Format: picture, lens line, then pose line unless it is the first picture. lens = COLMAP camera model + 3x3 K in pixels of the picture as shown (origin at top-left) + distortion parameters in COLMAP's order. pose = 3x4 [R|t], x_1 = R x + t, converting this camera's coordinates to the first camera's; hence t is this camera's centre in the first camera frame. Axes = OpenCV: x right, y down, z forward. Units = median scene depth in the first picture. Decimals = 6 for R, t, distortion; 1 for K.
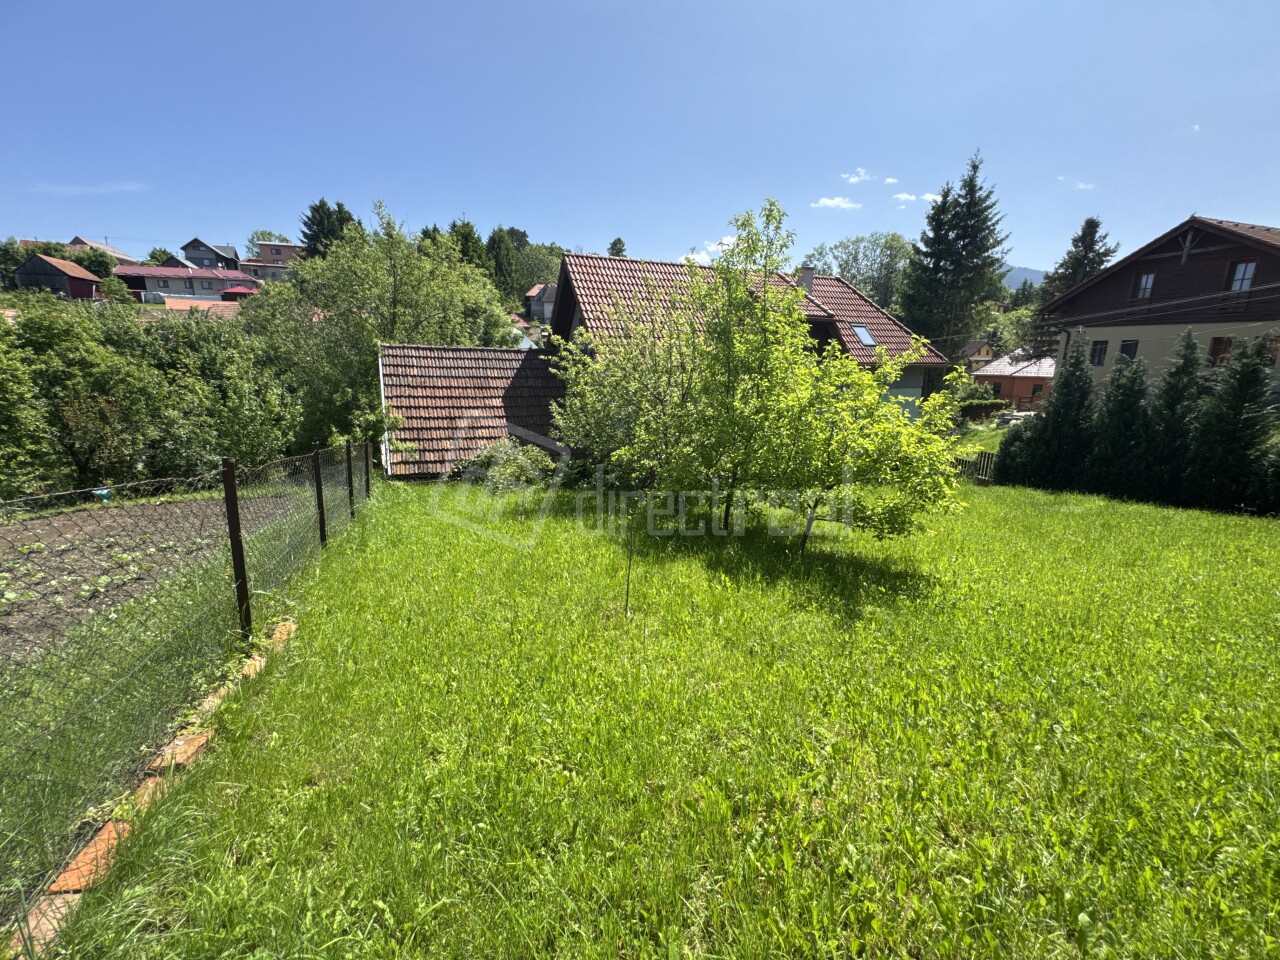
lens RADIAL K [[510.6, 0, 638.2], [0, 510.6, 479.4], [0, 0, 1]] dist [-0.005904, 0.000797]
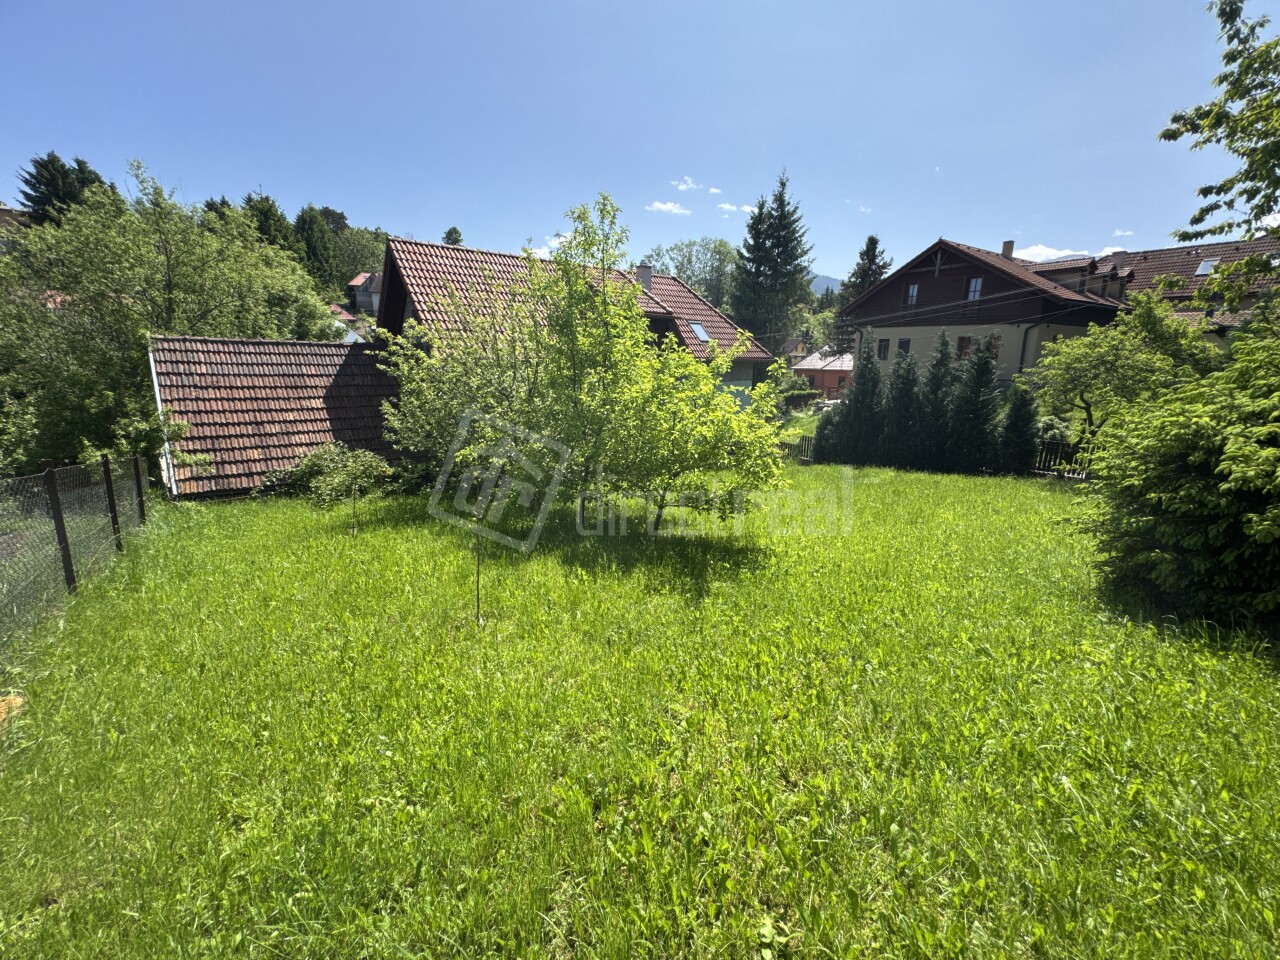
lens RADIAL K [[510.6, 0, 637.8], [0, 510.6, 480.5], [0, 0, 1]] dist [-0.005904, 0.000797]
pose [[0.960033, -0.067608, 0.271599, 0.013749], [0.065375, 0.997711, 0.017271, 0.004613], [-0.272145, 0.001175, 0.962255, 0.010651]]
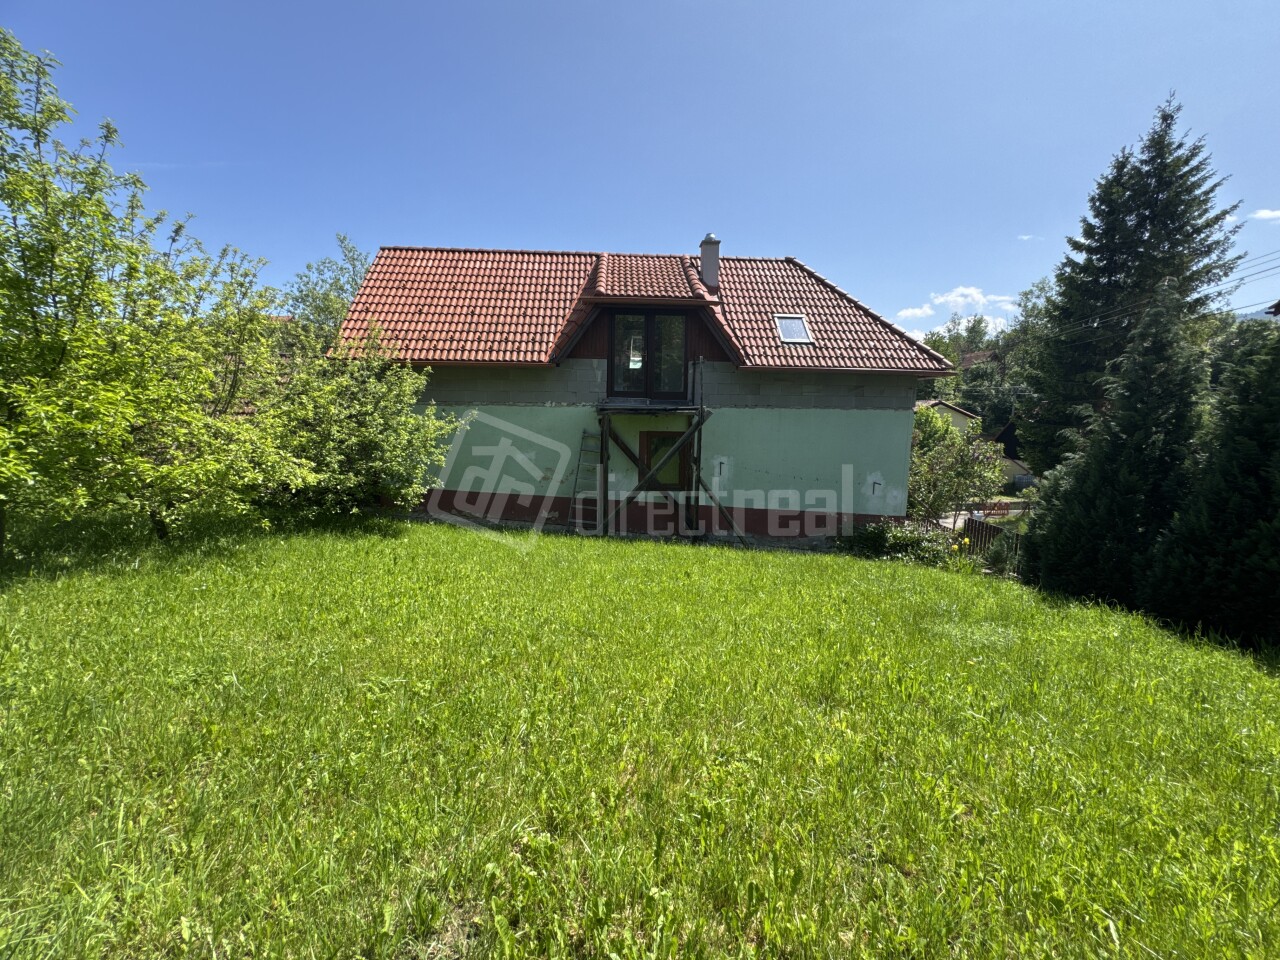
lens RADIAL K [[510.6, 0, 640.7], [0, 510.6, 474.3], [0, 0, 1]] dist [-0.005904, 0.000797]
pose [[0.926172, 0.056349, -0.372868, 1.566481], [-0.101415, 0.989564, -0.102362, -0.002288], [0.363209, 0.132619, 0.922221, 0.977533]]
